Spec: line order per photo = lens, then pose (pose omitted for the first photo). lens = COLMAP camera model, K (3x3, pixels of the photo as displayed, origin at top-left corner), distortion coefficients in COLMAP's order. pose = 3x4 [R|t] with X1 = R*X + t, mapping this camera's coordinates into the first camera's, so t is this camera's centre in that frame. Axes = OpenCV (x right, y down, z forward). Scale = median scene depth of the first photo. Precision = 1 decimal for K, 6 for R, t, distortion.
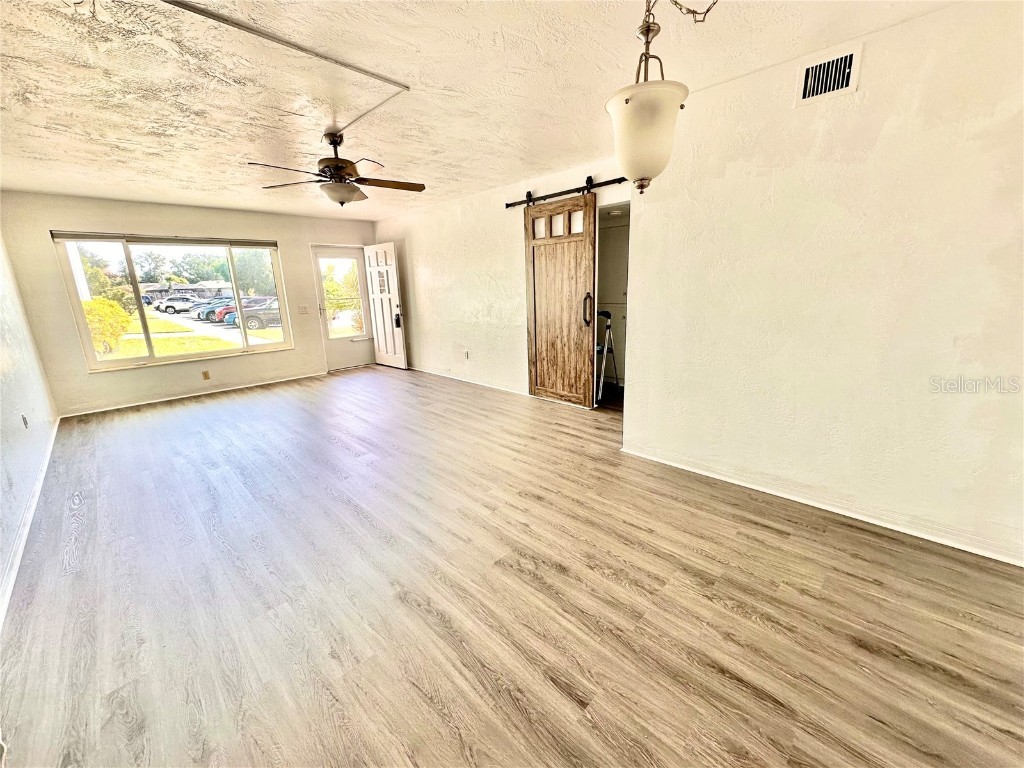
lens RADIAL K [[408.1, 0, 512.8], [0, 408.1, 379.8], [0, 0, 1]] dist [-0.001008, 0.001453]
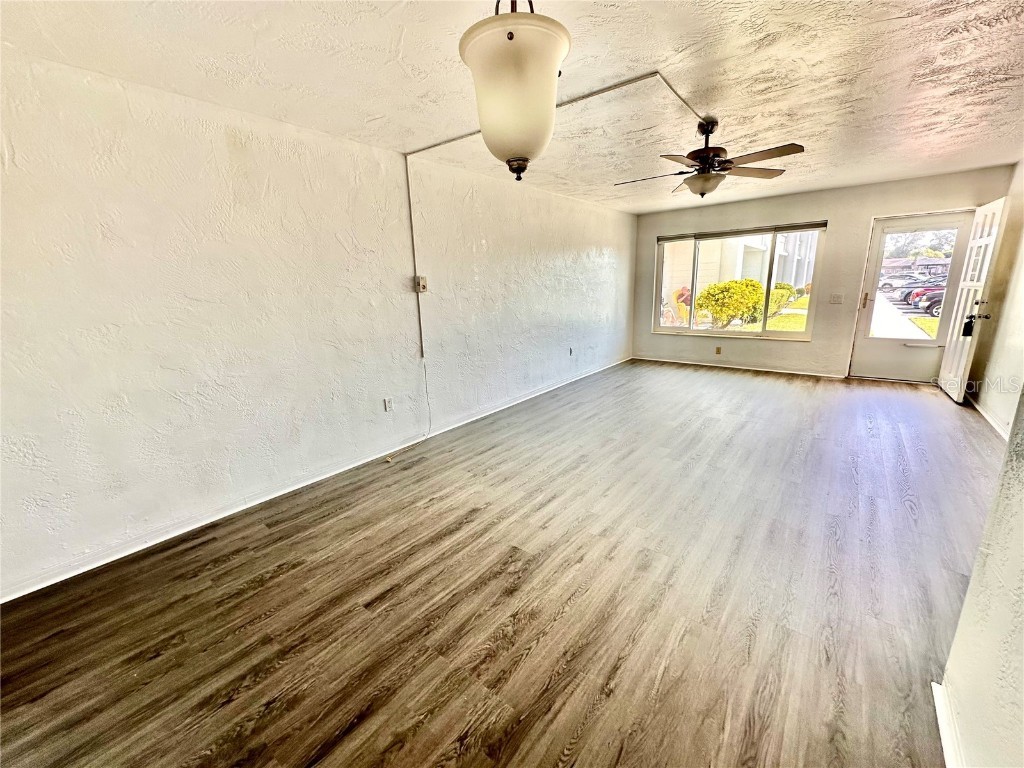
lens RADIAL K [[408.1, 0, 513.6], [0, 408.1, 380.5], [0, 0, 1]] dist [-0.001008, 0.001453]
pose [[0.105212, 0.255803, -0.960987, 0.444432], [-0.199230, 0.952180, 0.231646, -0.113310], [0.974288, 0.167086, 0.151145, 0.376934]]
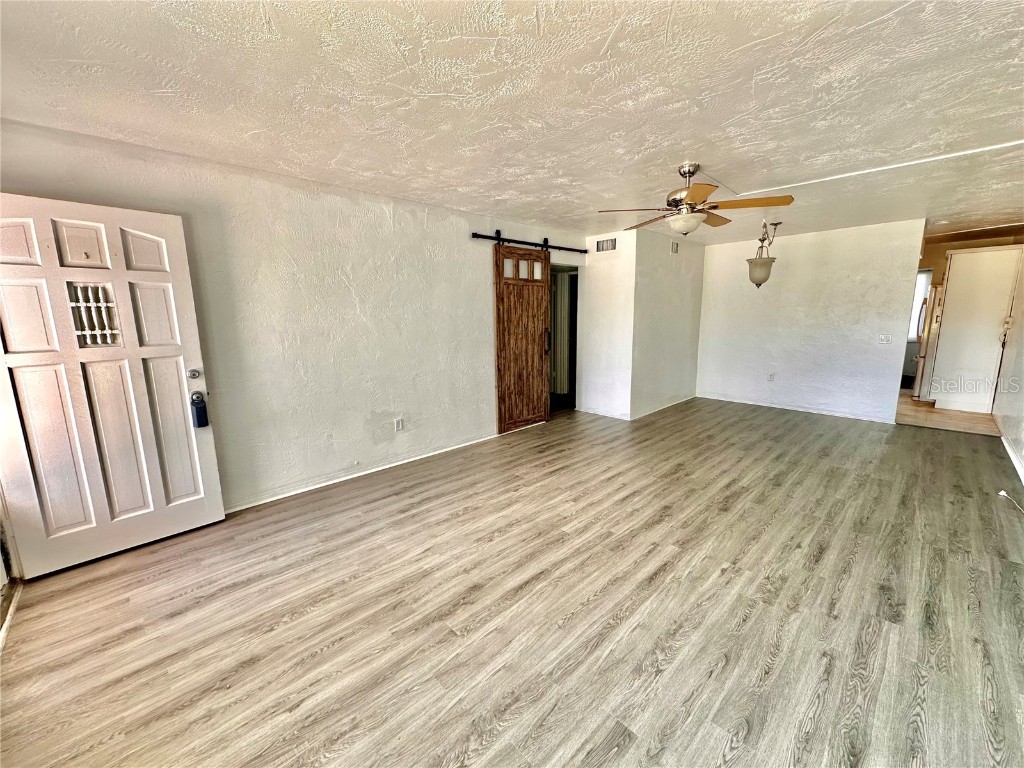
lens RADIAL K [[408.1, 0, 511.1], [0, 408.1, 381.5], [0, 0, 1]] dist [-0.001008, 0.001453]
pose [[0.019617, -0.135629, 0.990566, -1.094740], [0.237687, 0.962984, 0.127145, -0.243308], [-0.971144, 0.232951, 0.051128, 1.097815]]
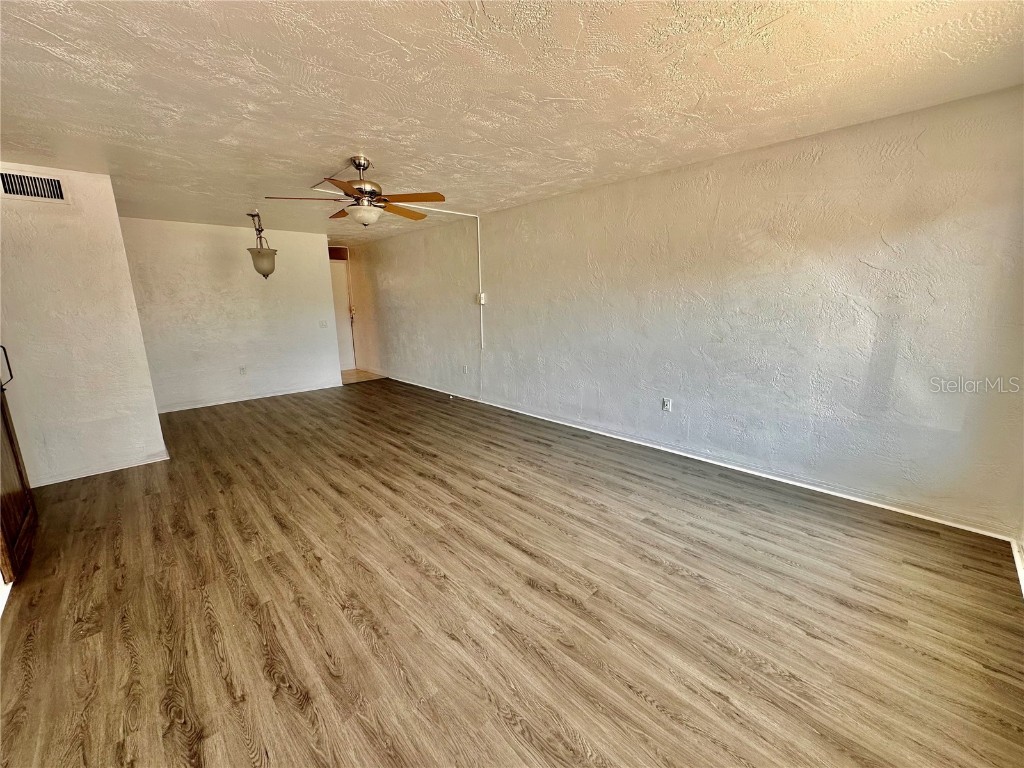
lens RADIAL K [[408.1, 0, 514.9], [0, 408.1, 381.3], [0, 0, 1]] dist [-0.001008, 0.001453]
pose [[-0.998758, 0.041720, 0.027241, -0.609717], [0.049284, 0.907564, 0.417013, -0.371646], [-0.007325, 0.417837, -0.908492, 1.589408]]
